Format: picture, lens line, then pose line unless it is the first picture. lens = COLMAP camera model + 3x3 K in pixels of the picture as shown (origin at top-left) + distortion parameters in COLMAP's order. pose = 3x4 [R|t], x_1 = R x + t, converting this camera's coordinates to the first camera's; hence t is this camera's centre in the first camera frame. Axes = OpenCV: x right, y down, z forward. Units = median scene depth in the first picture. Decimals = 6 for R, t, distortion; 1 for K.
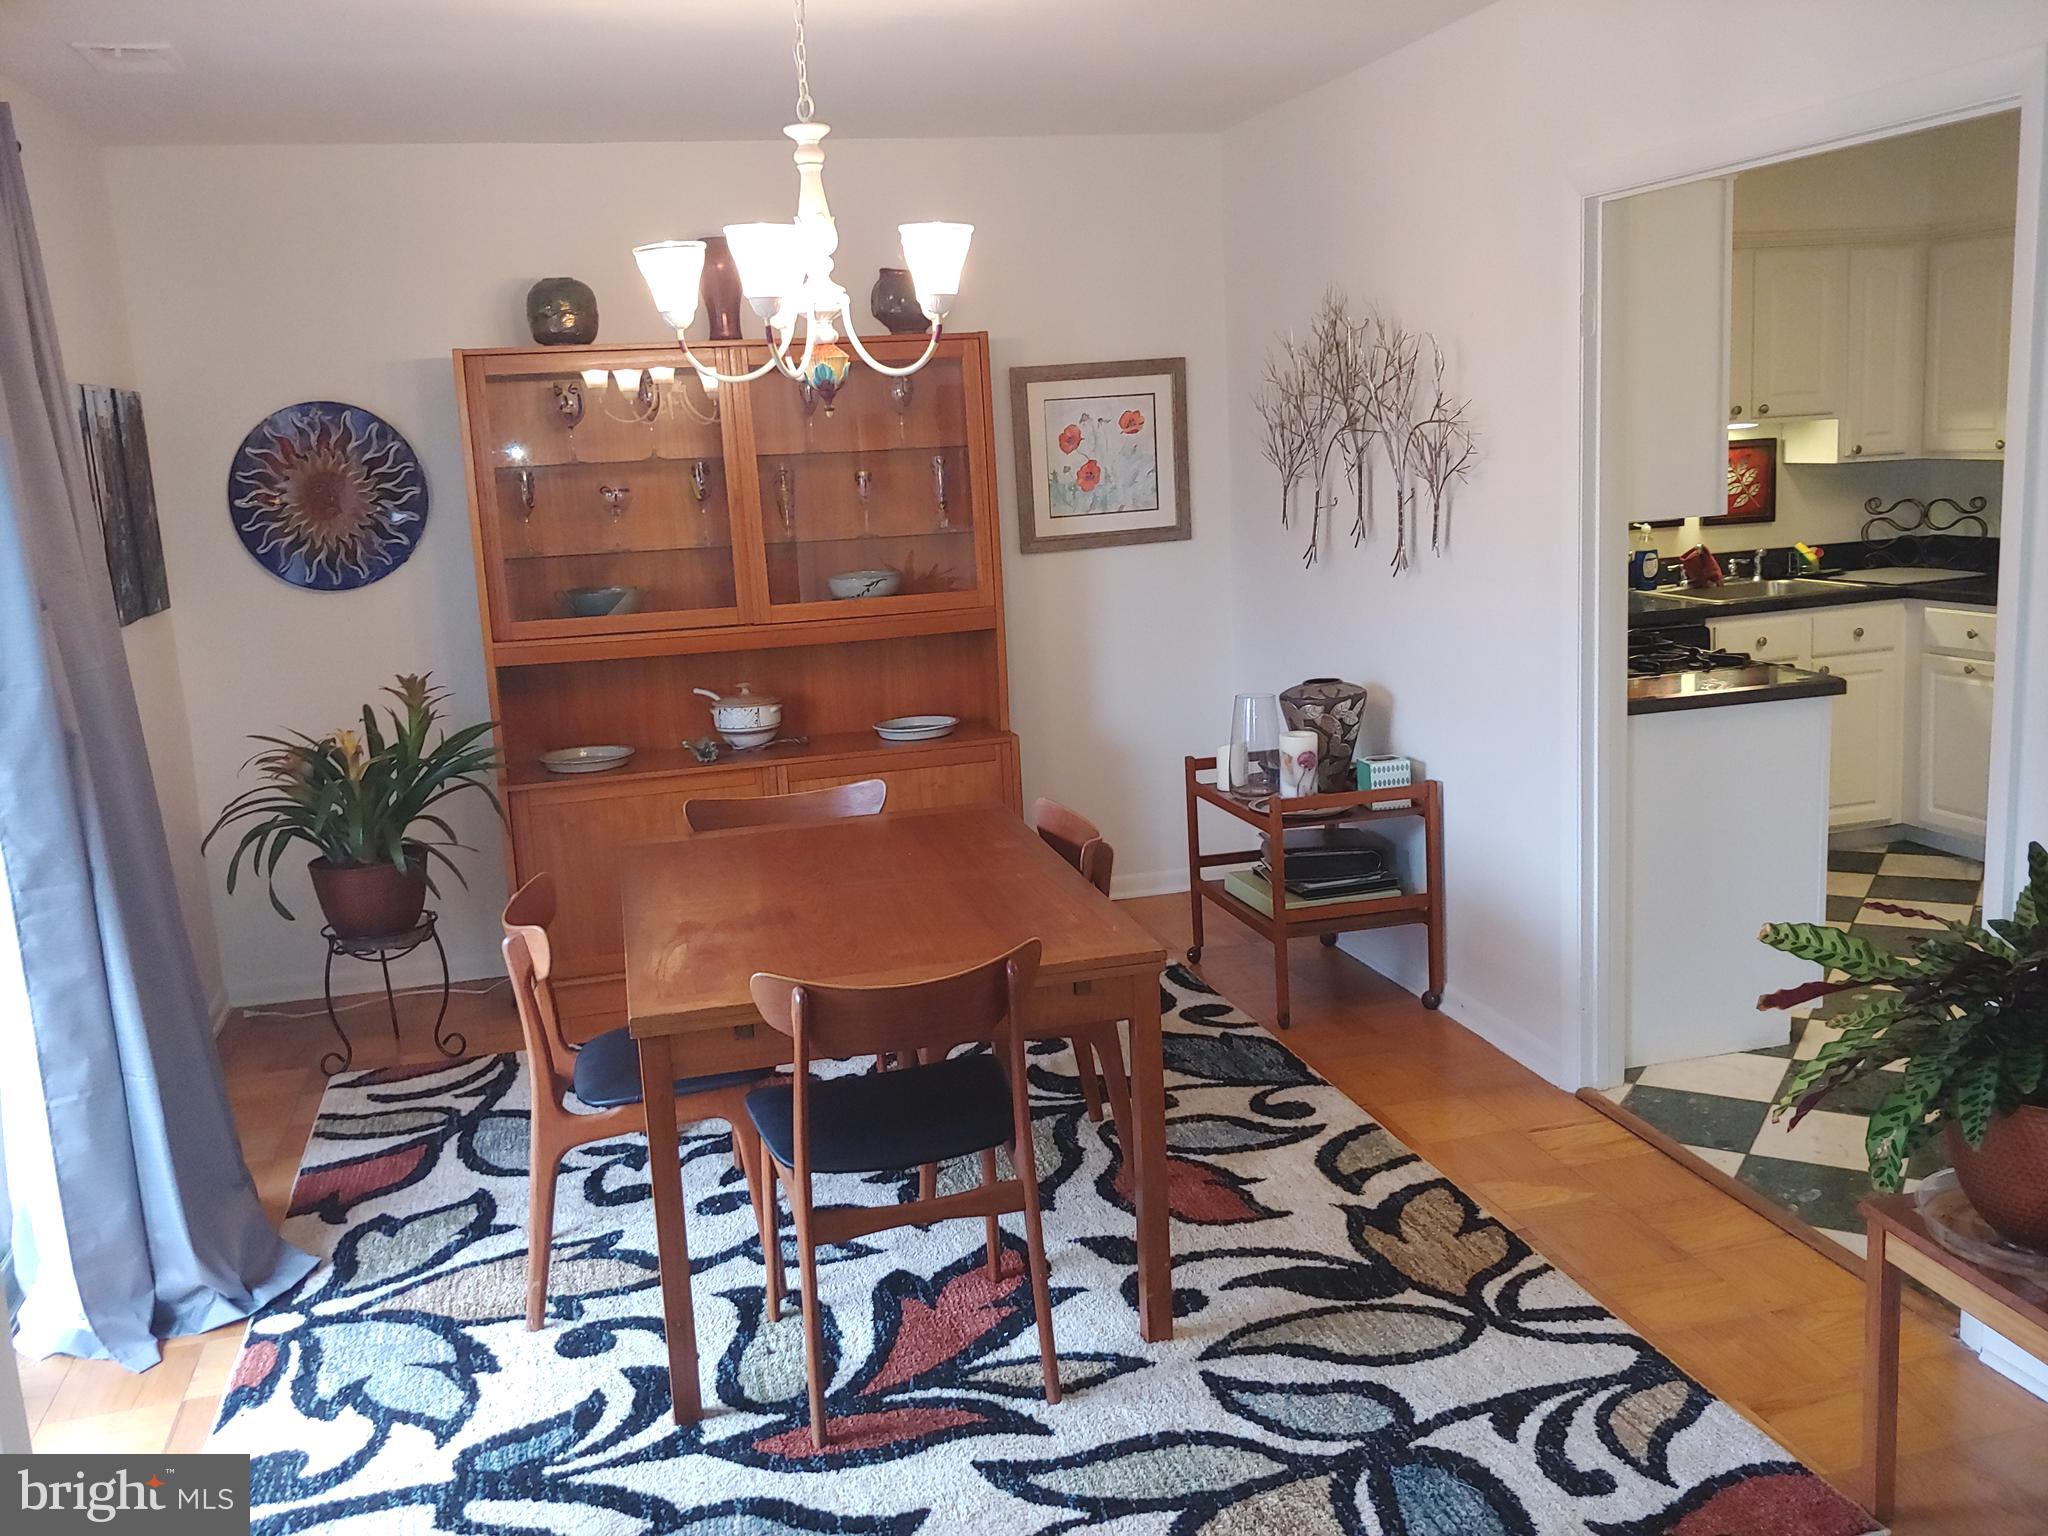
lens RADIAL K [[1807.0, 0, 1024.8], [0, 1807.0, 760.0], [0, 0, 1]] dist [-0.003249, -0.009286]
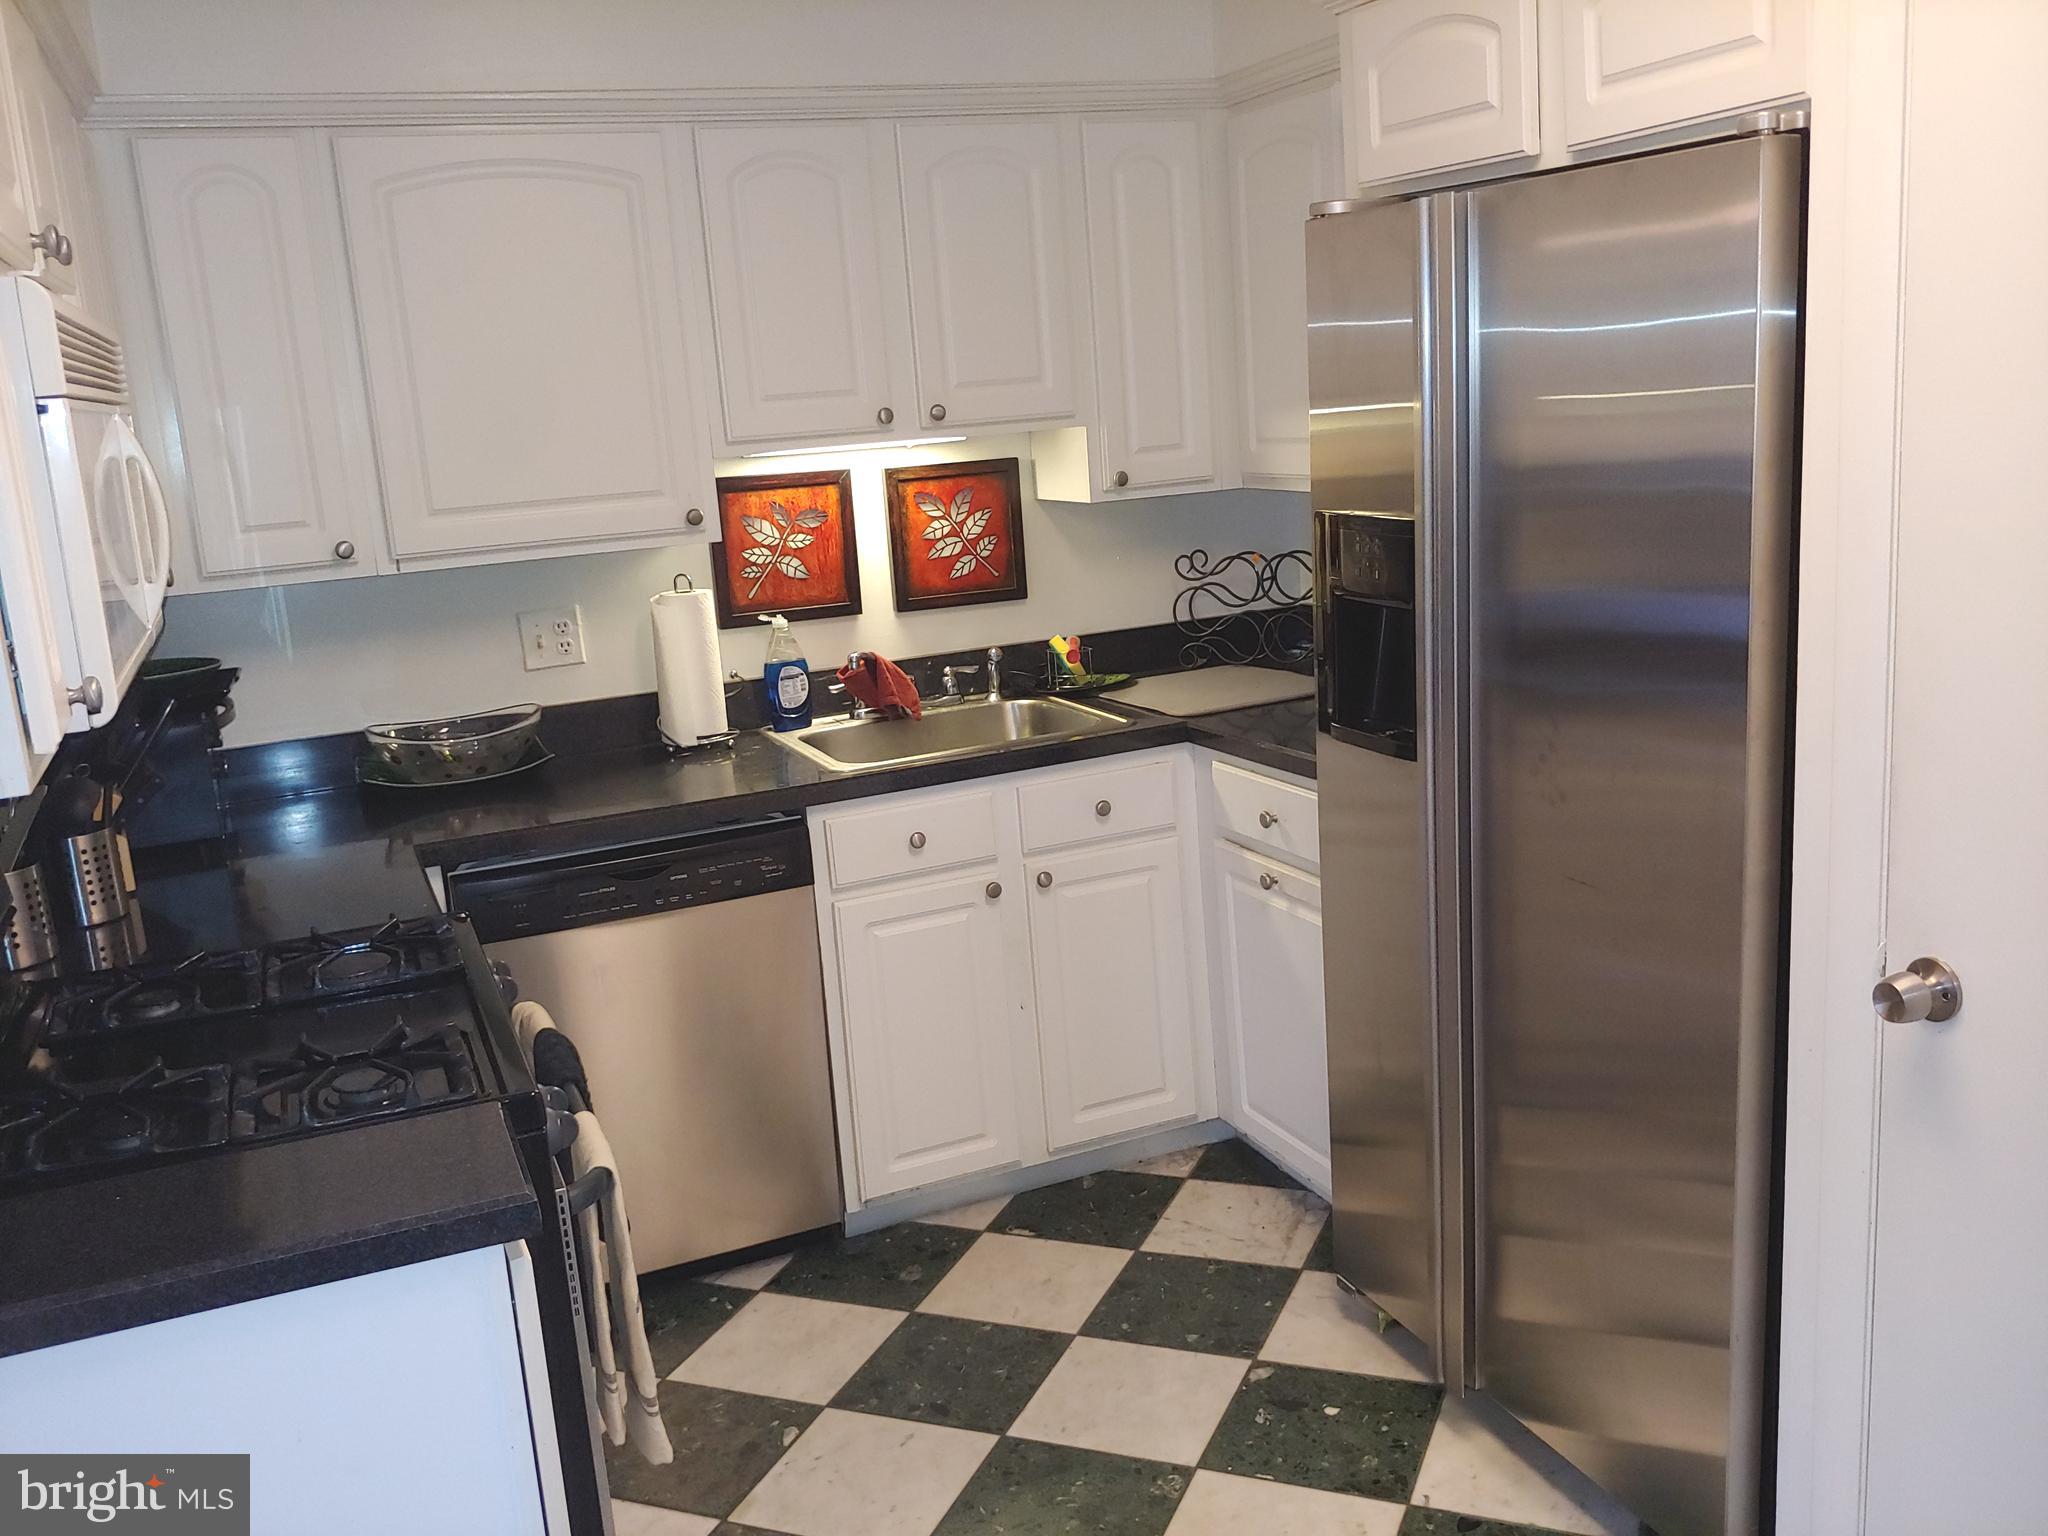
lens RADIAL K [[1807.0, 0, 1024.9], [0, 1807.0, 775.4], [0, 0, 1]] dist [-0.003249, -0.009286]
pose [[0.988660, -0.048494, 0.142127, 0.333423], [0.046693, 0.998781, 0.015985, -0.084556], [-0.142729, -0.009168, 0.989719, 0.415850]]
